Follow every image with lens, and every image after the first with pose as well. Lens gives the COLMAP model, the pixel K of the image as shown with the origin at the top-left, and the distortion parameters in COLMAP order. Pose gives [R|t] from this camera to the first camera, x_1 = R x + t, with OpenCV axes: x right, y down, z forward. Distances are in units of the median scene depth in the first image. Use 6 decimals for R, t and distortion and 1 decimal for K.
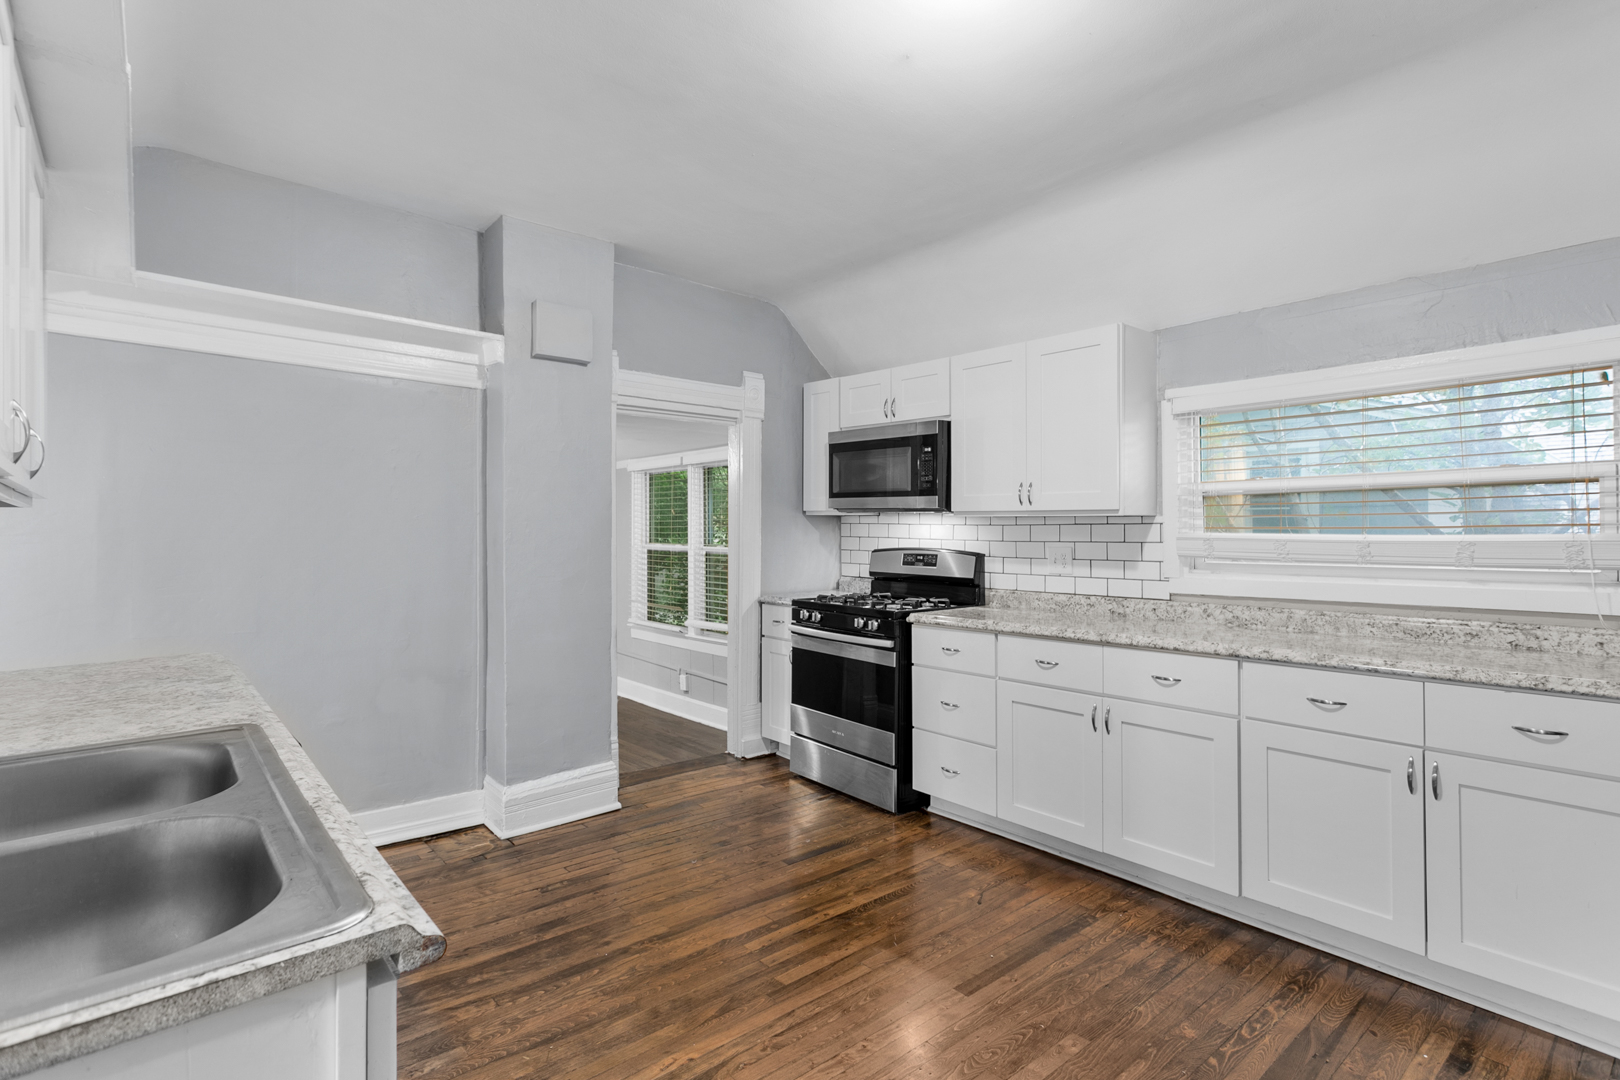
lens RADIAL K [[779.6, 0, 805.8], [0, 779.6, 545.0], [0, 0, 1]] dist [0.002665, 0.000832]
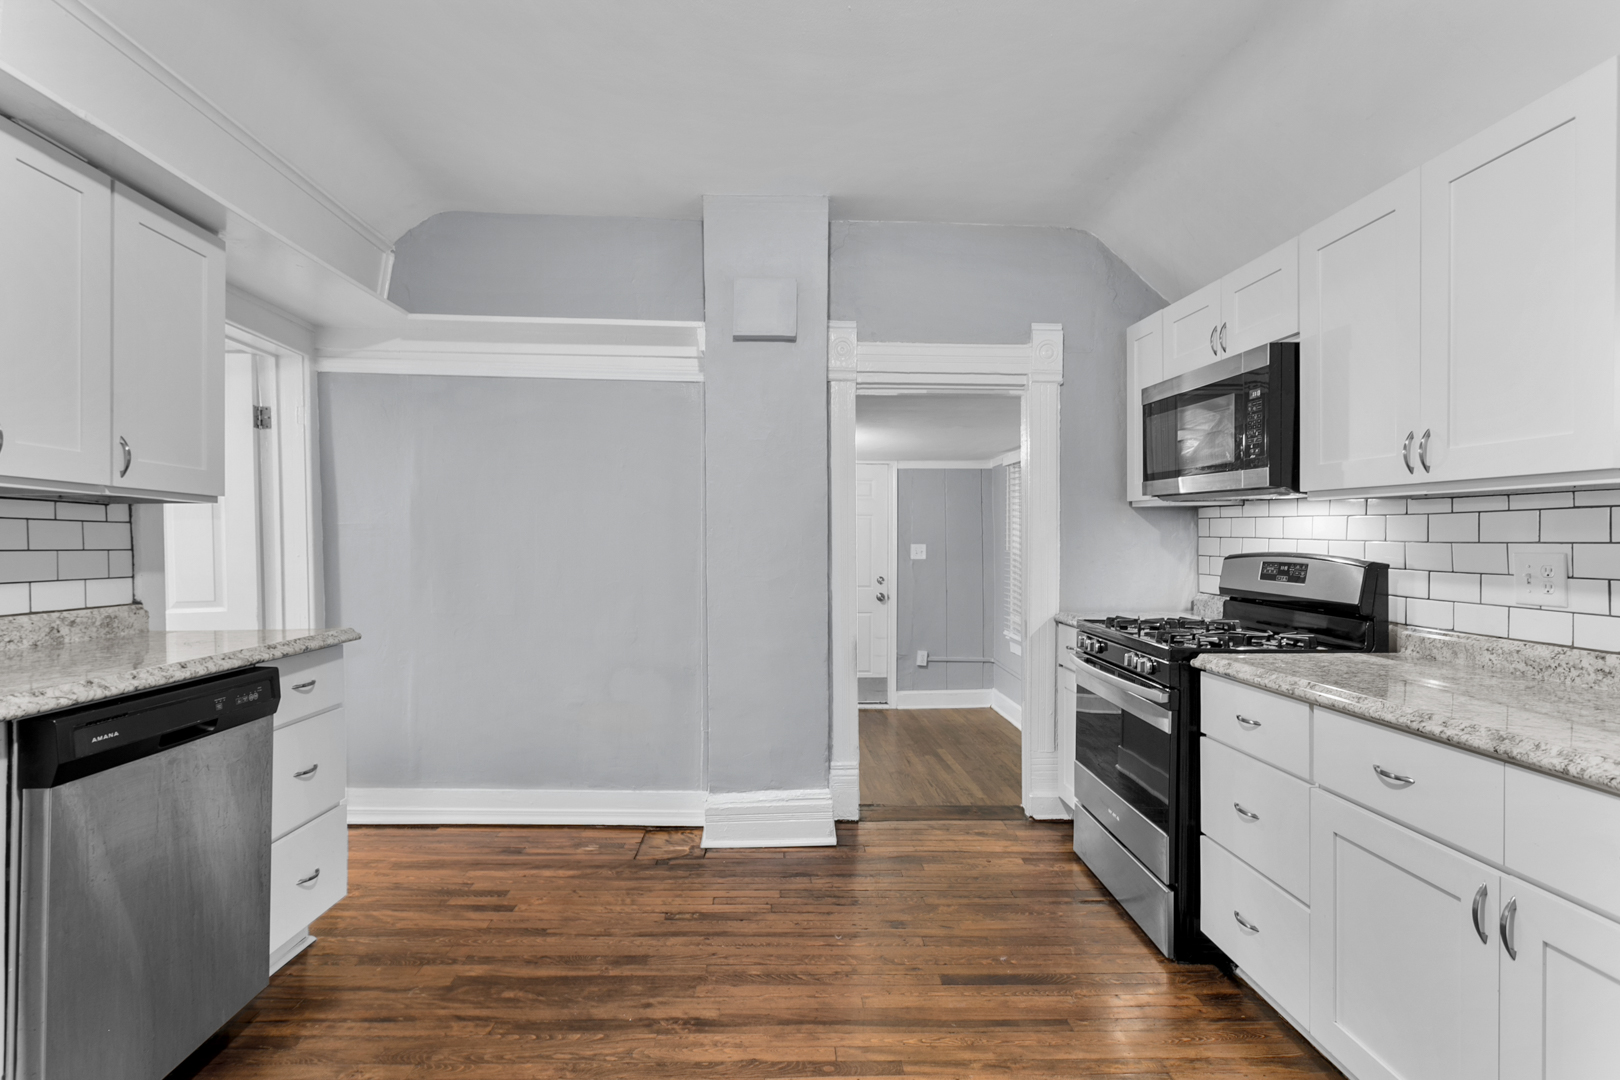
lens RADIAL K [[772.1, 0, 807.5], [0, 772.1, 553.5], [0, 0, 1]] dist [0.002762, 0.000889]
pose [[0.782083, 0.014631, -0.623003, 0.267661], [-0.013849, 0.999886, 0.006097, 0.006585], [0.623021, 0.003859, 0.782196, 0.299600]]
